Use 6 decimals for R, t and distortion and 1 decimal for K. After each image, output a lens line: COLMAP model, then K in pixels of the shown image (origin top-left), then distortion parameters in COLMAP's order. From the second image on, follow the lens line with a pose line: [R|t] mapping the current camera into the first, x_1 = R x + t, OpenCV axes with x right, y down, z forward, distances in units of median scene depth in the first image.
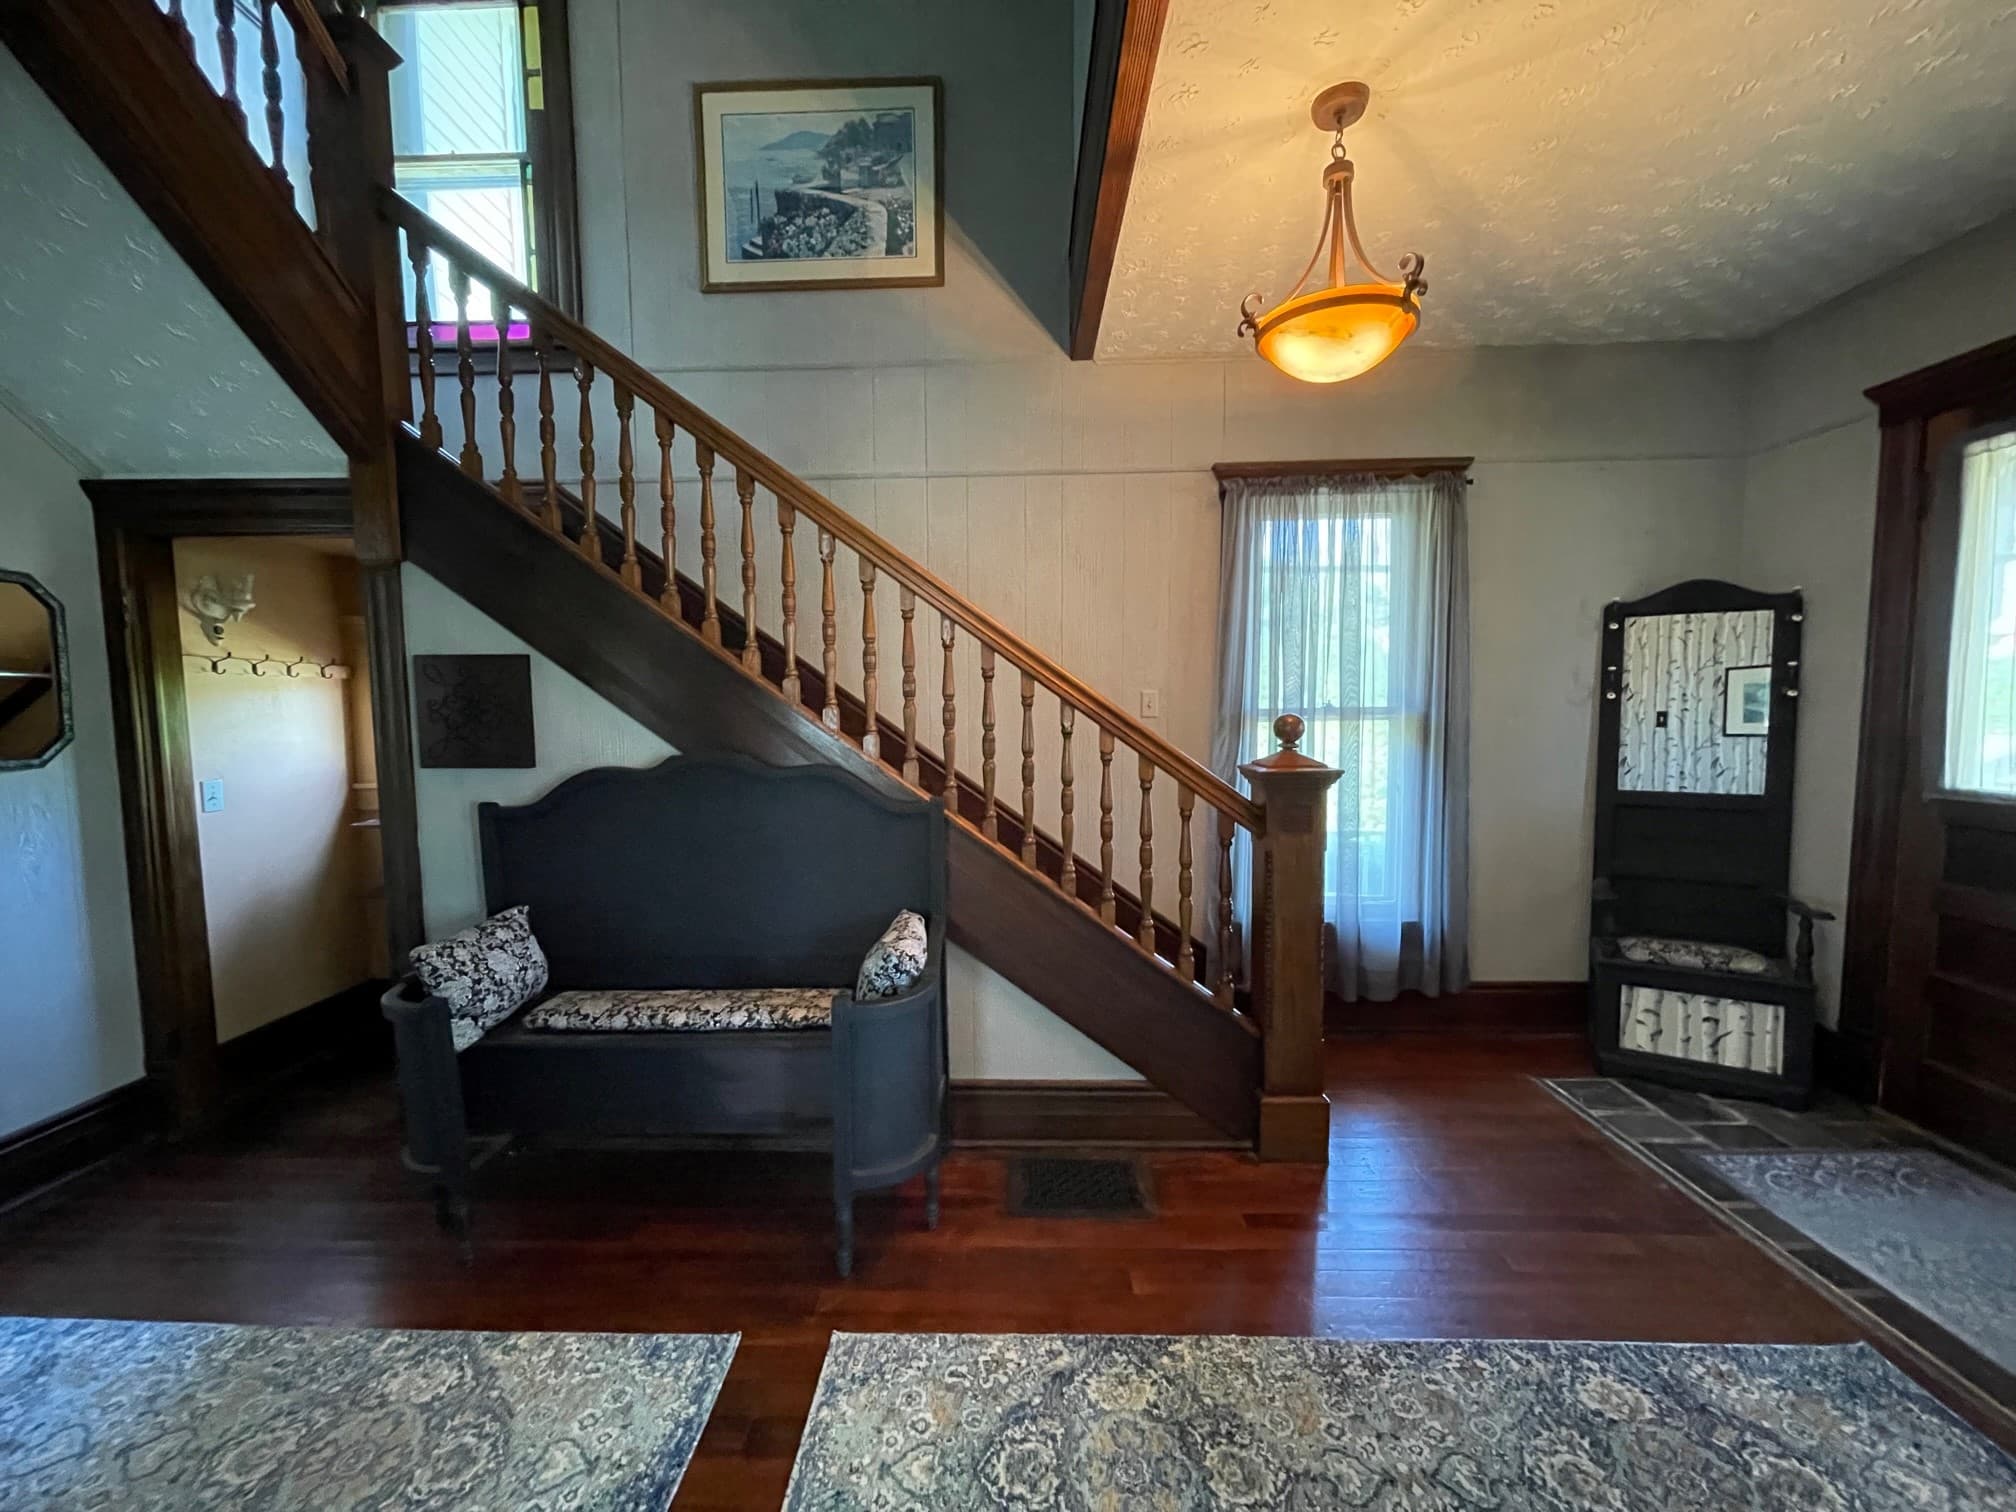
lens RADIAL K [[807.2, 0, 988.3], [0, 807.2, 768.1], [0, 0, 1]] dist [0.001776, 0.001144]
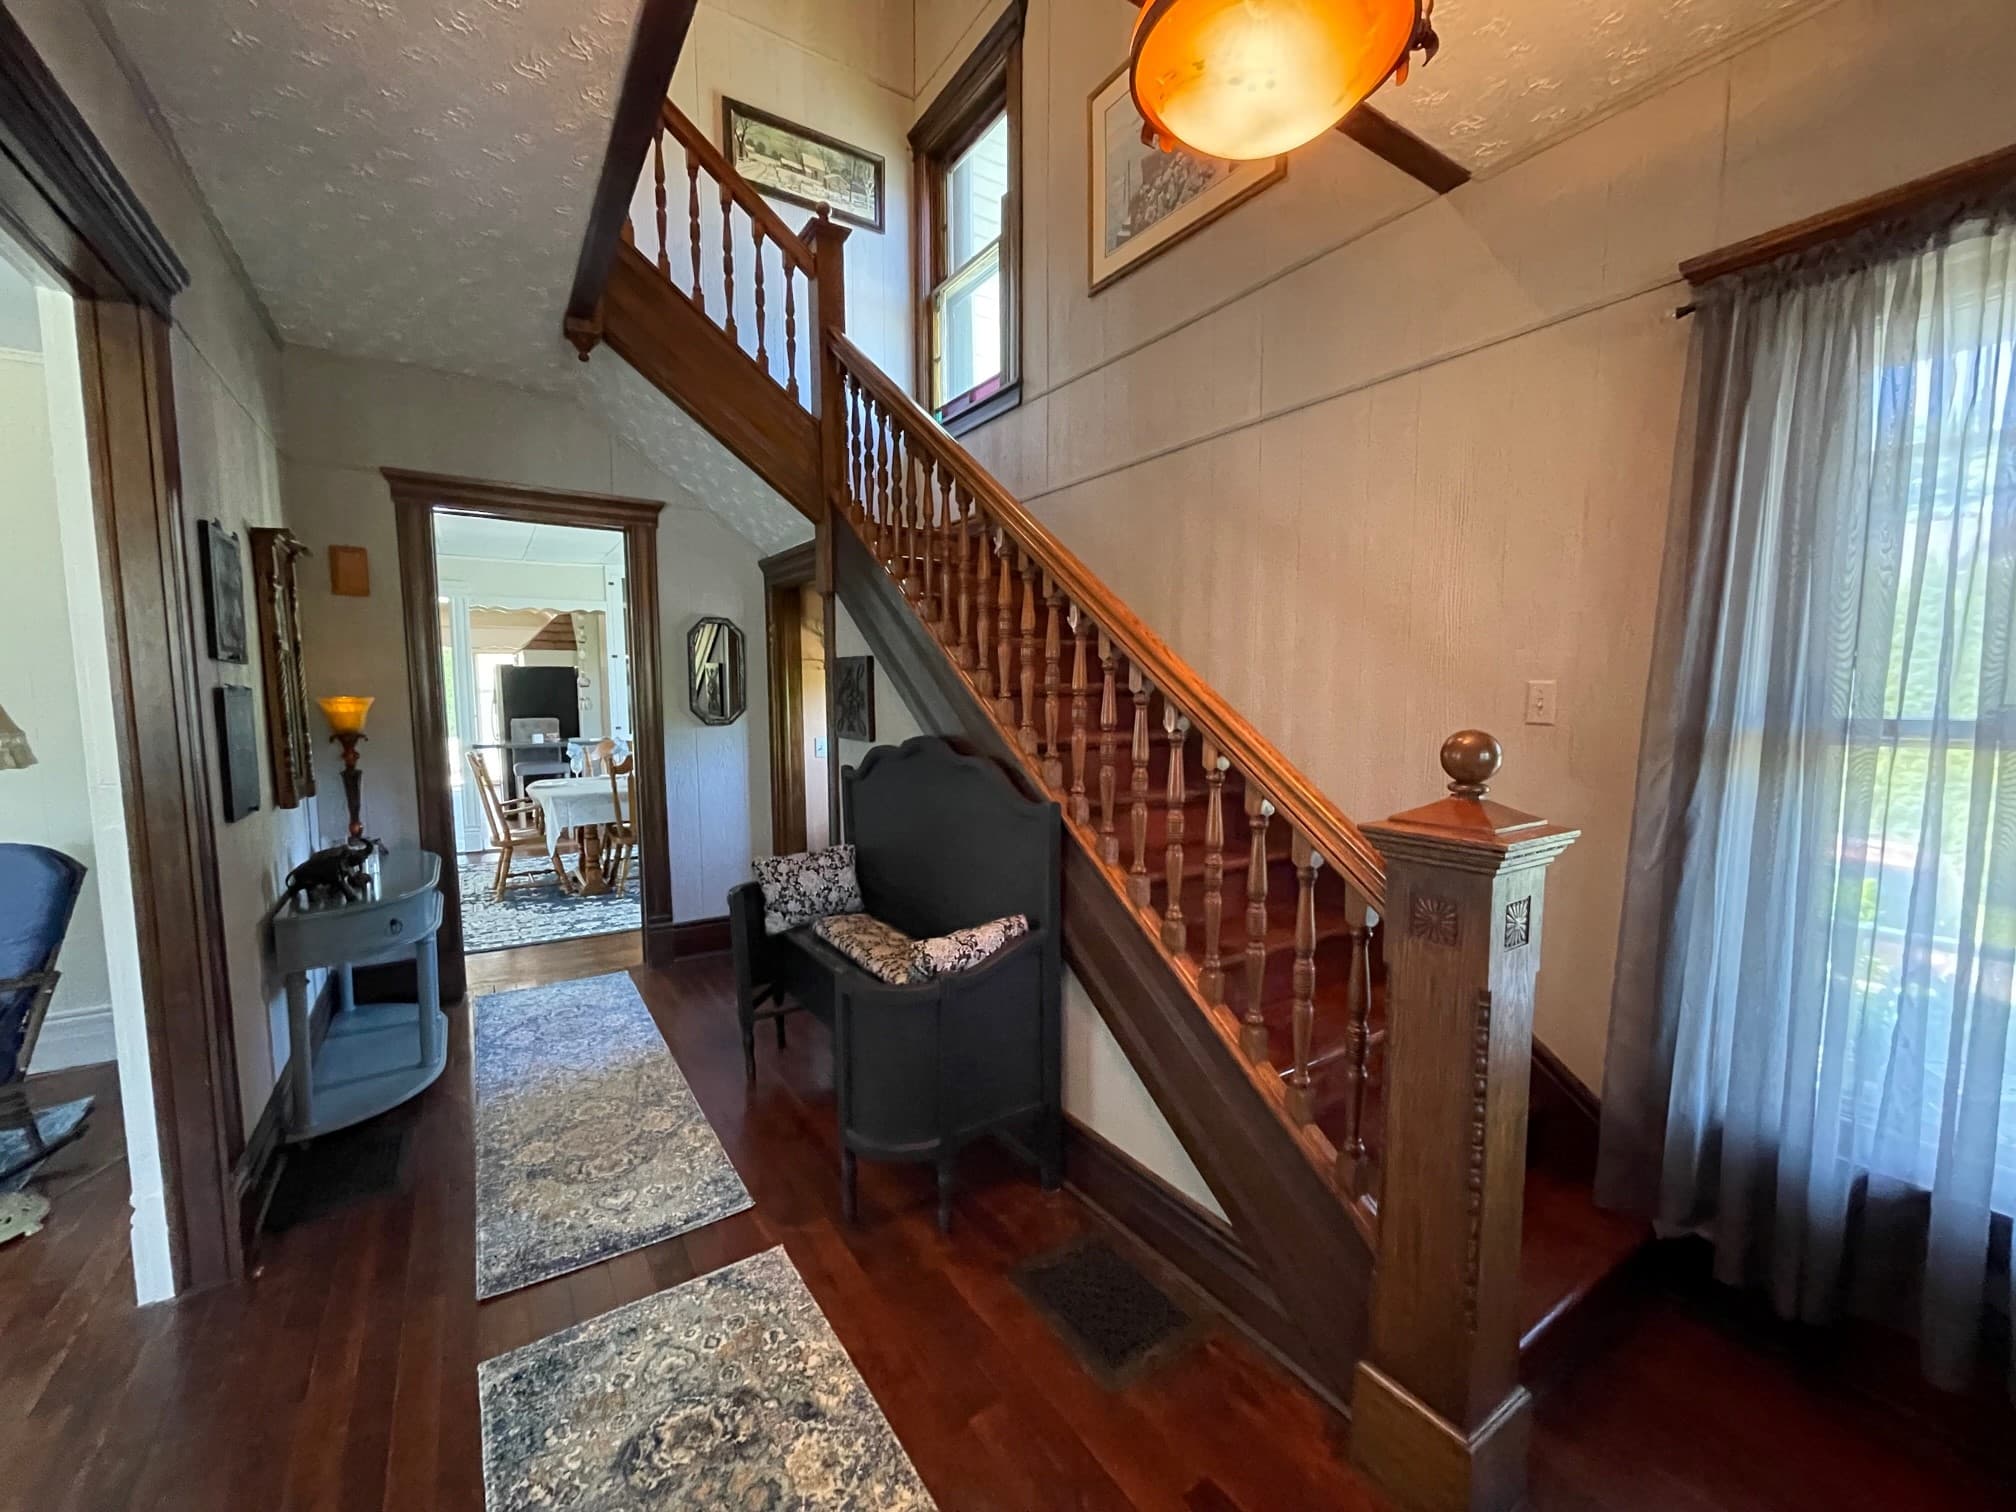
lens RADIAL K [[807.2, 0, 991.4], [0, 807.2, 764.9], [0, 0, 1]] dist [0.001776, 0.001144]
pose [[0.577356, 0.087240, -0.811818, 0.550822], [-0.068302, 0.995951, 0.058452, -0.047461], [0.813630, 0.021701, 0.580977, 0.357586]]
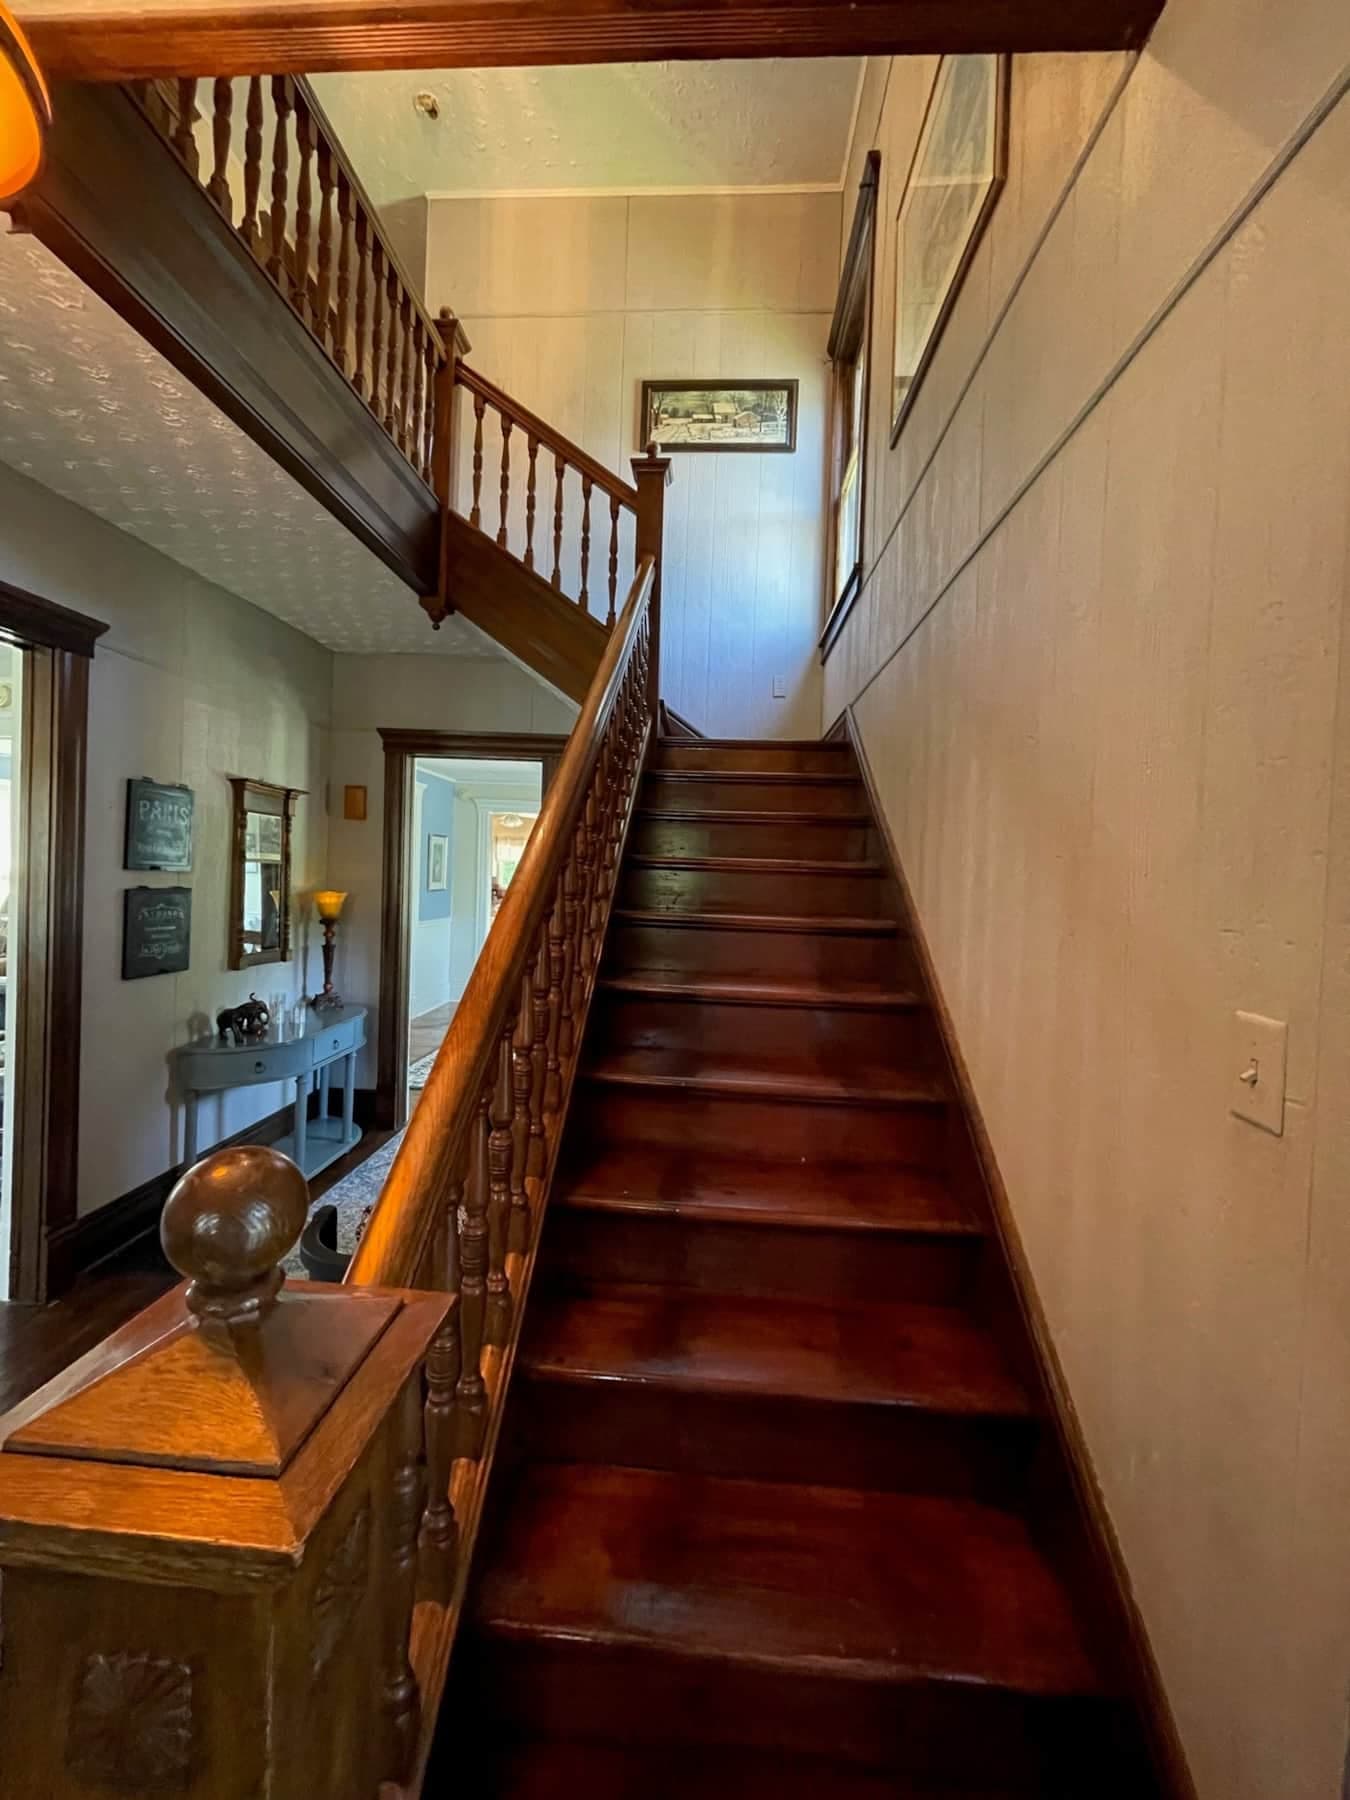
lens RADIAL K [[720.7, 0, 681.2], [0, 720.7, 893.6], [0, 0, 1]] dist [0.001776, 0.001144]
pose [[-0.008543, 0.036148, -0.999310, 0.506231], [-0.111642, 0.993064, 0.036876, -0.142057], [0.993712, 0.111880, -0.004448, 0.977845]]
